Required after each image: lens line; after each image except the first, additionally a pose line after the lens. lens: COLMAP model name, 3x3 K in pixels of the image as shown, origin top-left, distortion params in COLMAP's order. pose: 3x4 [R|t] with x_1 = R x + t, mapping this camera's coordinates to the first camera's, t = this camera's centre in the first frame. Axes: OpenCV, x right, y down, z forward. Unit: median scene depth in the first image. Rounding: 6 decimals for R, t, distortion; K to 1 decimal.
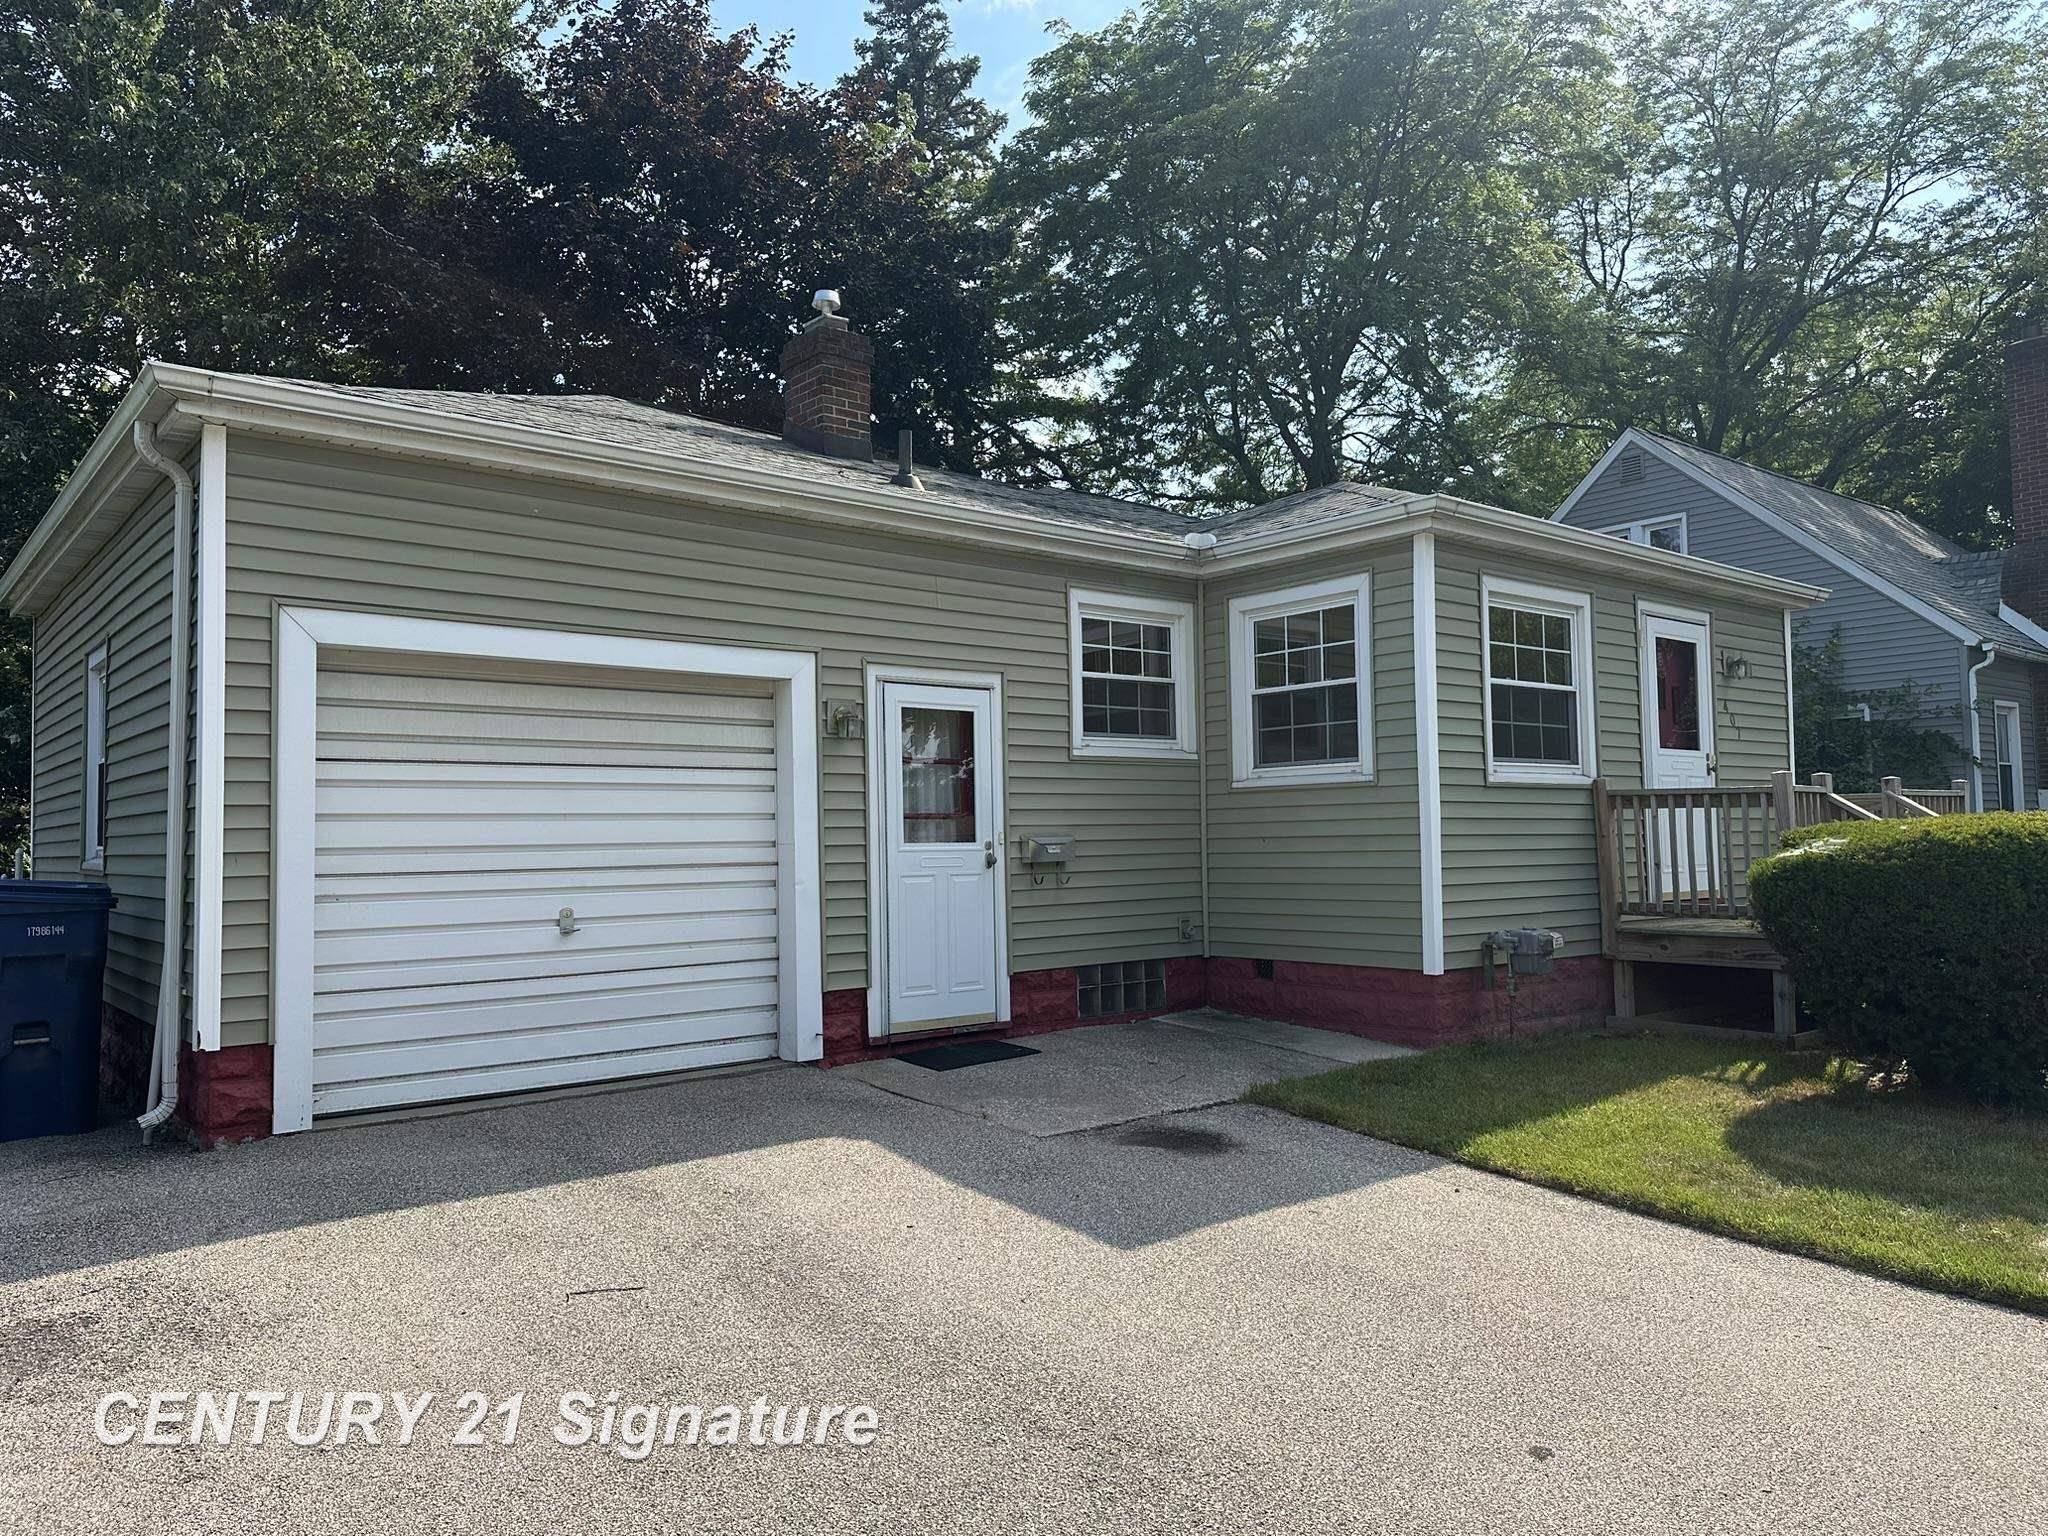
lens RADIAL K [[1422.9, 0, 1034.9], [0, 1422.9, 759.4], [0, 0, 1]] dist [0.111363, -0.141448]
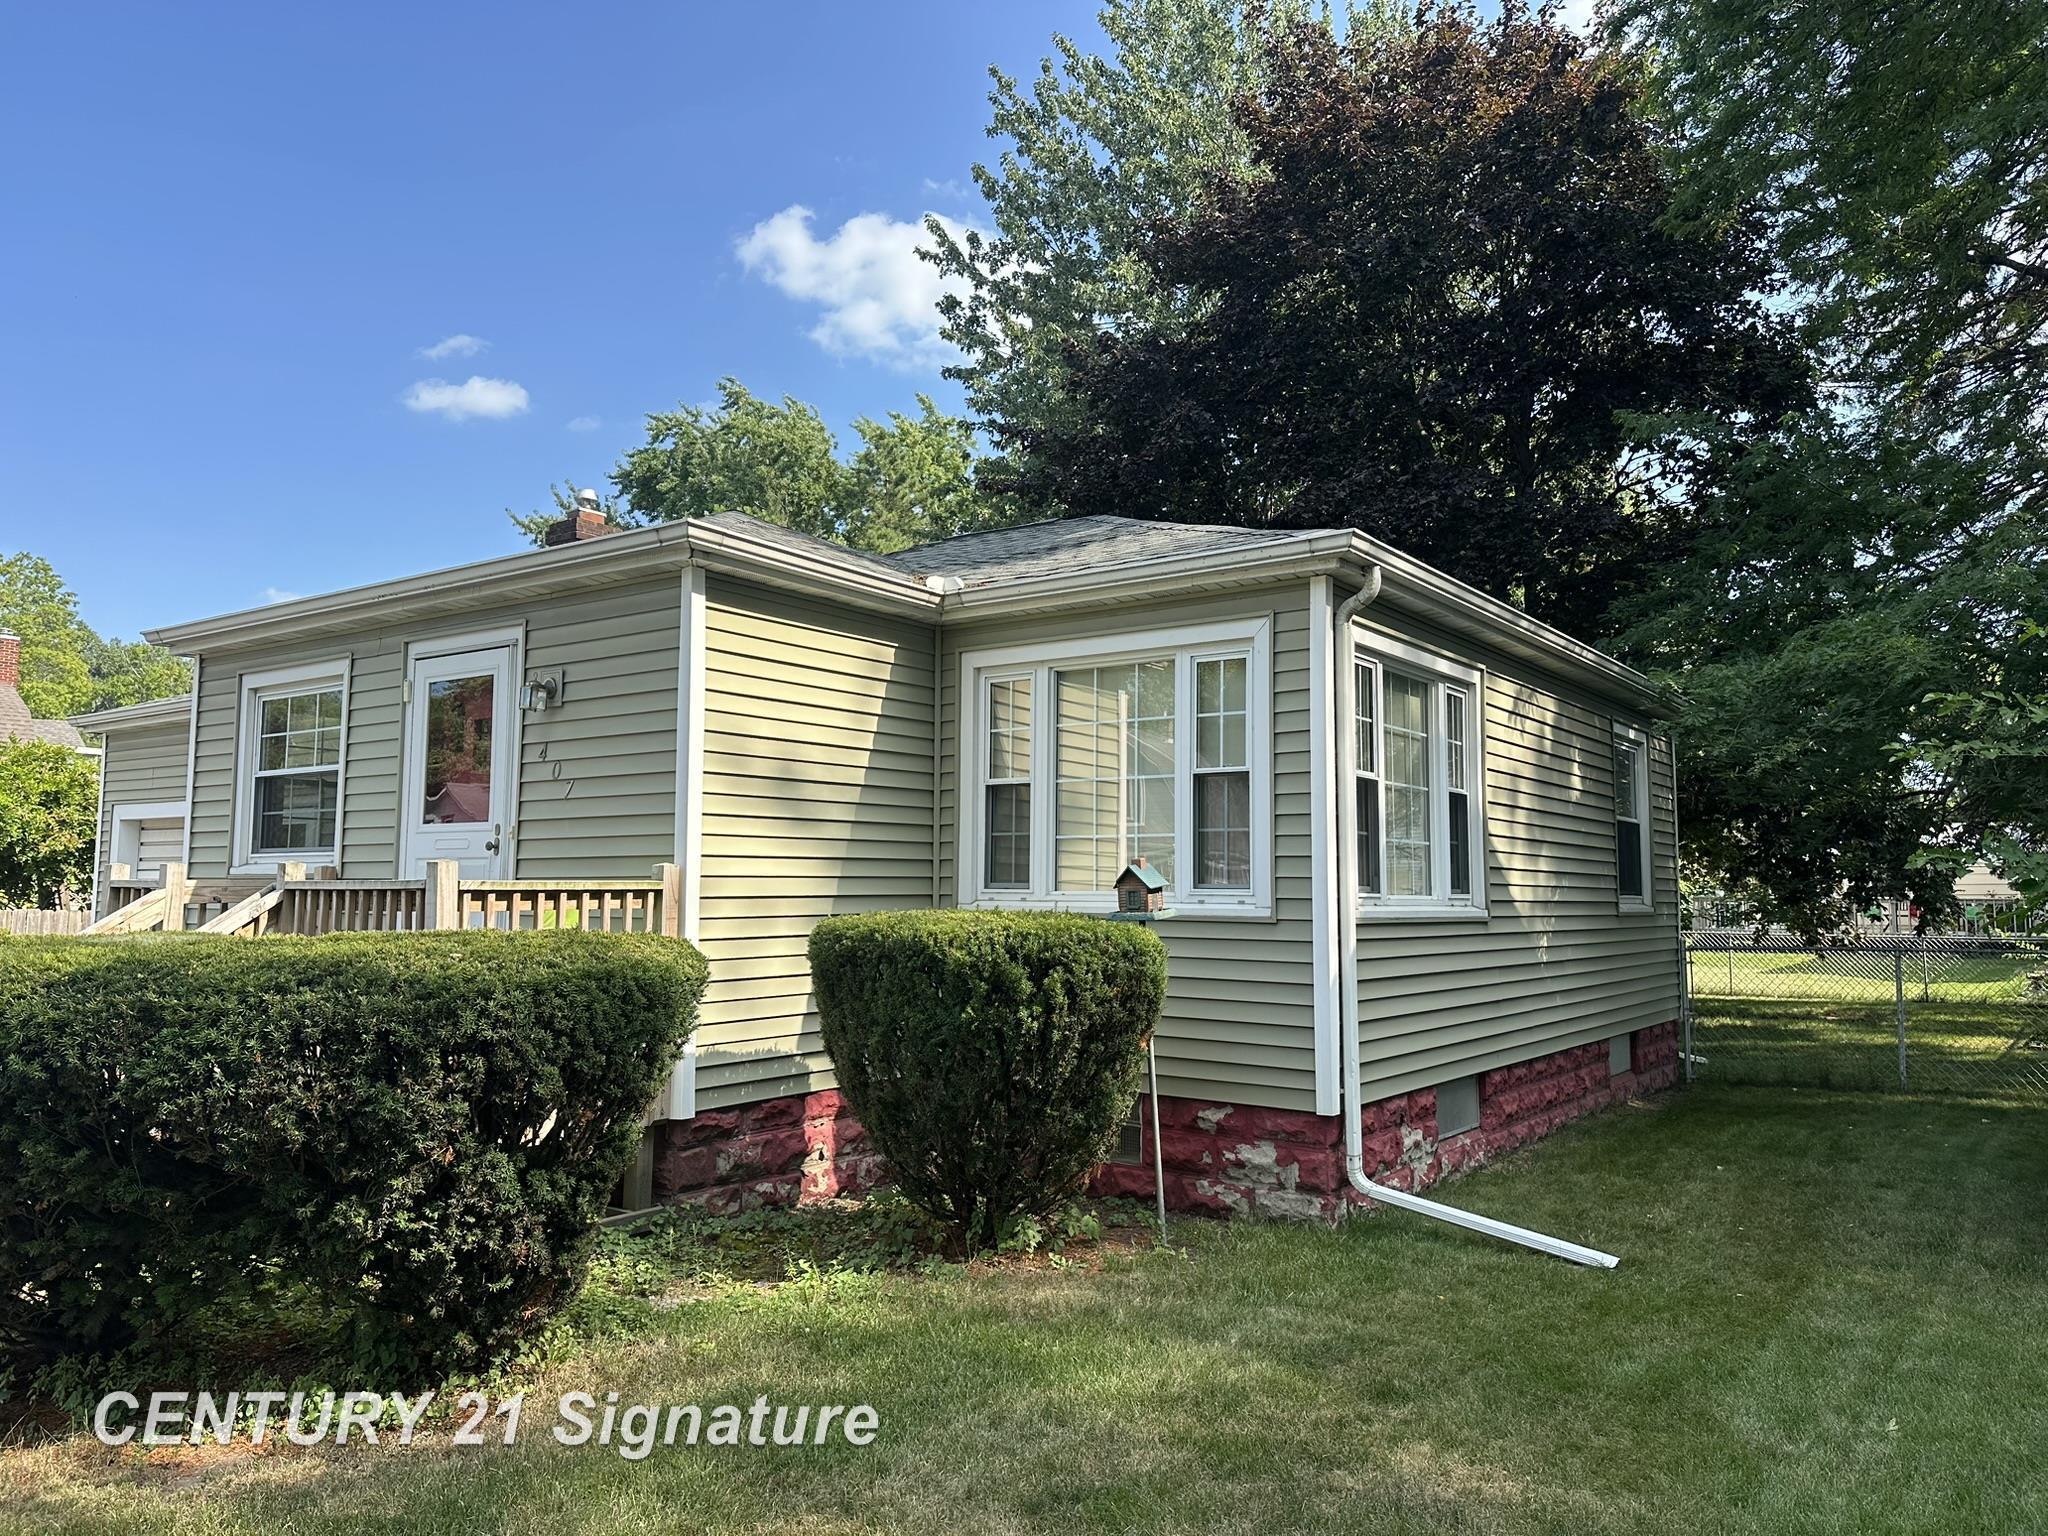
lens RADIAL K [[1422.9, 0, 1034.9], [0, 1422.9, 759.4], [0, 0, 1]] dist [0.111363, -0.141448]
pose [[0.238284, -0.072775, -0.968465, 1.590564], [0.045351, 0.996935, -0.063756, 0.028187], [0.970136, -0.028729, 0.240853, 1.416716]]
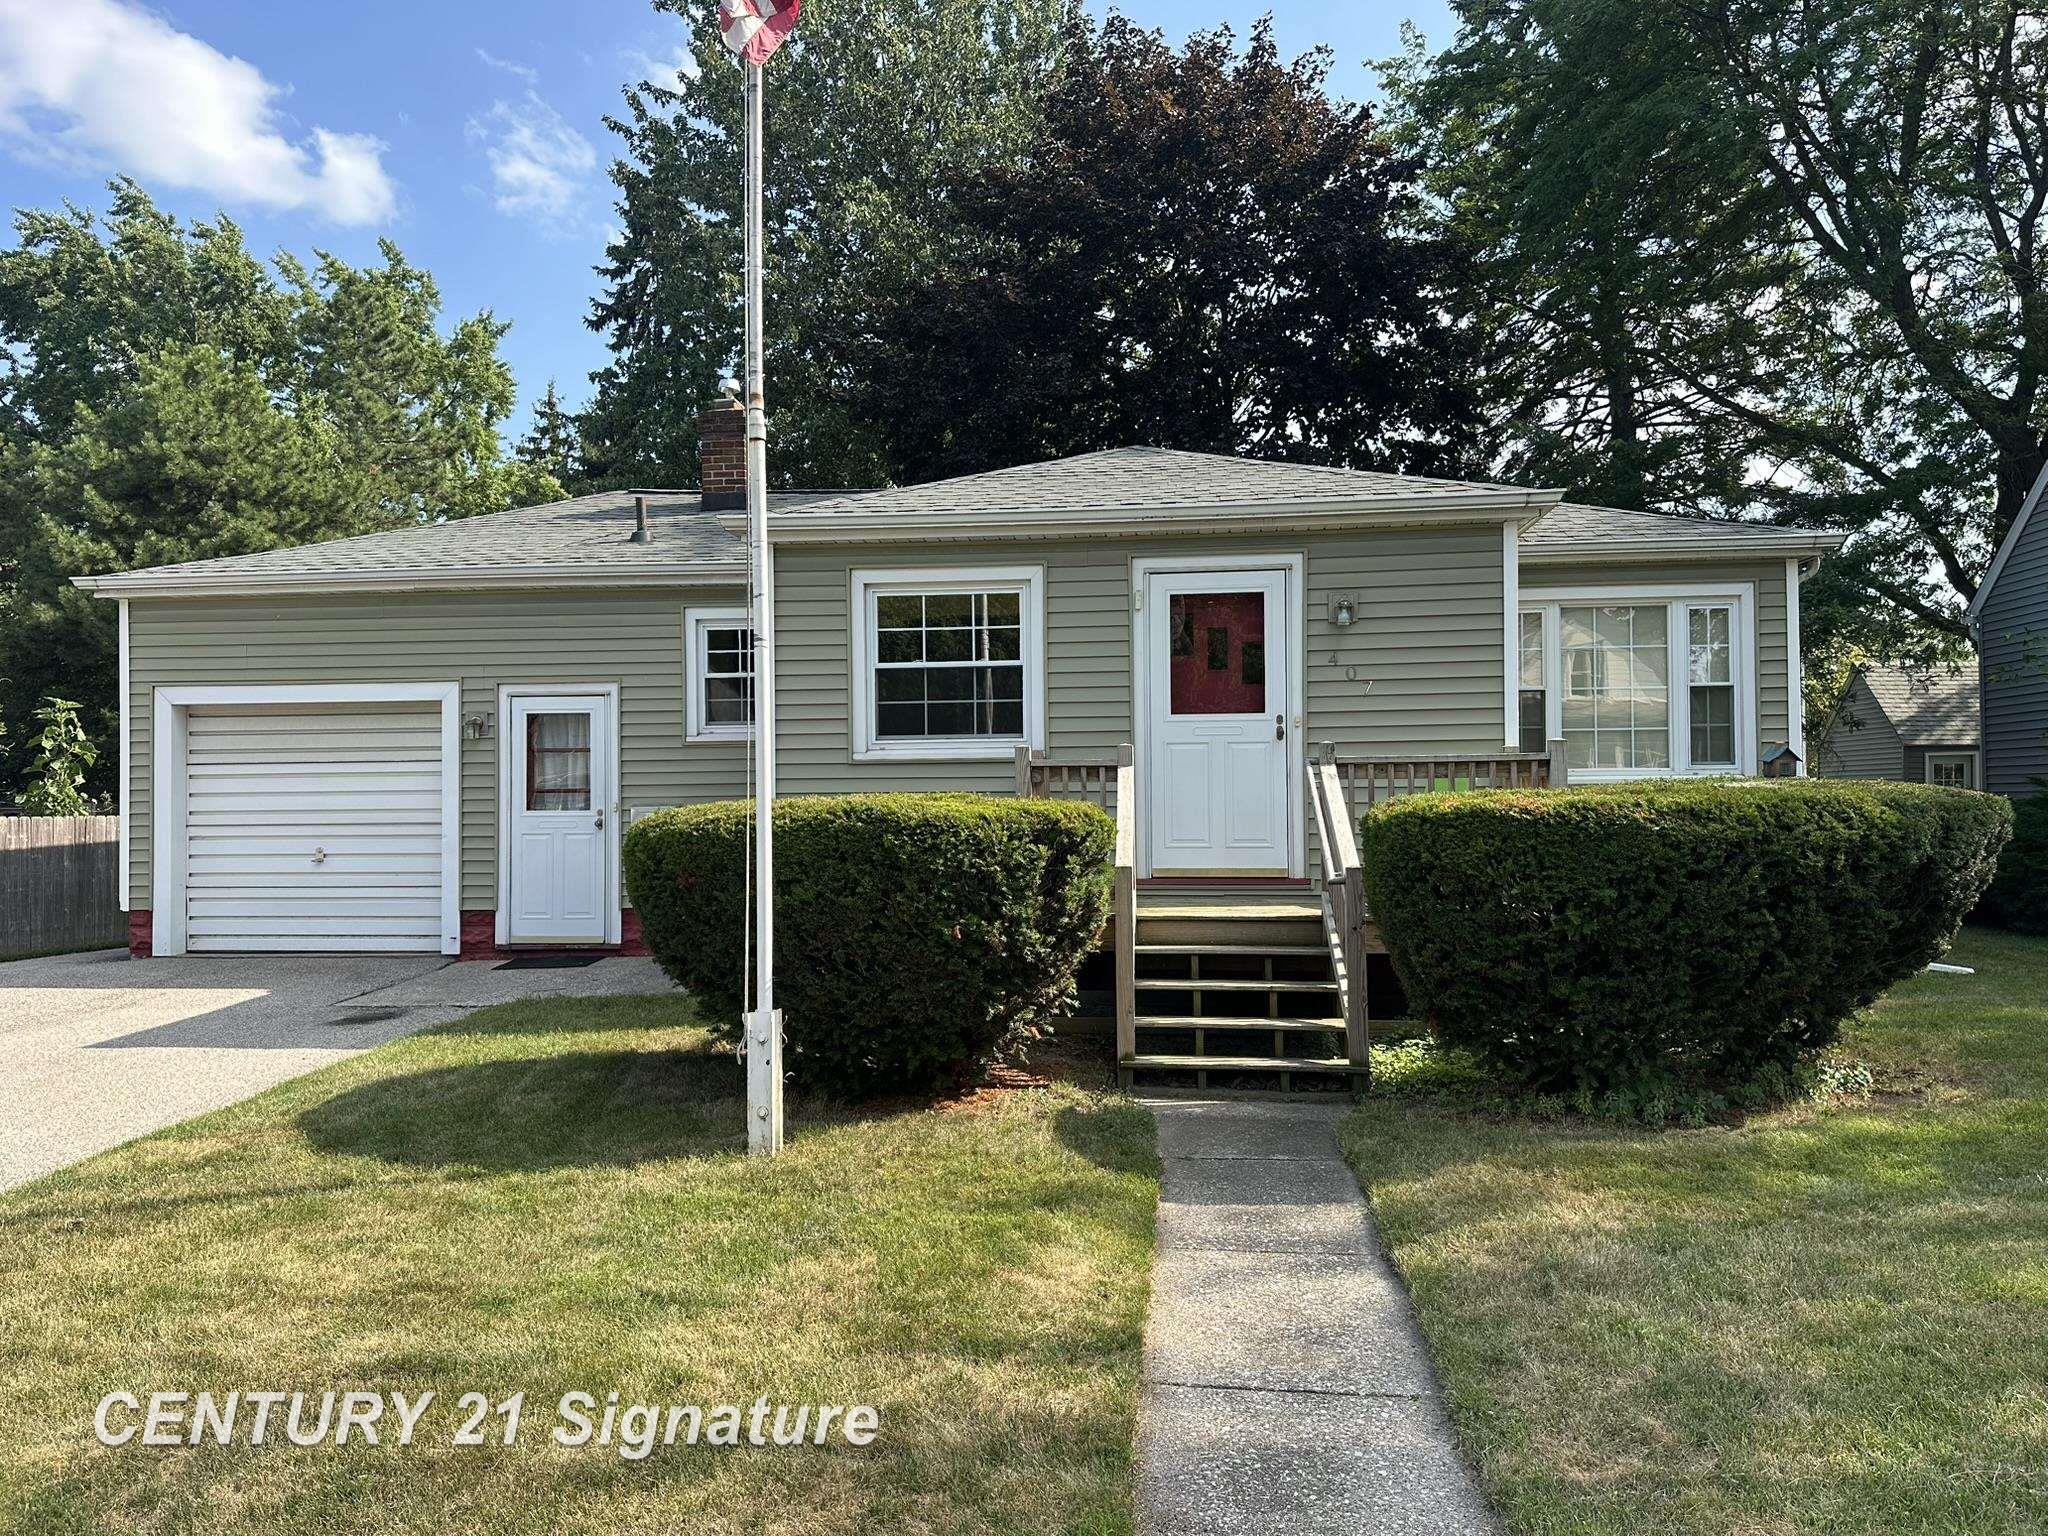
lens RADIAL K [[1422.9, 0, 1034.9], [0, 1422.9, 759.4], [0, 0, 1]] dist [0.111363, -0.141448]
pose [[0.687230, -0.010854, -0.726358, 1.296081], [0.040905, 0.998880, 0.023775, -0.005002], [0.725287, -0.046050, 0.686905, 0.391702]]
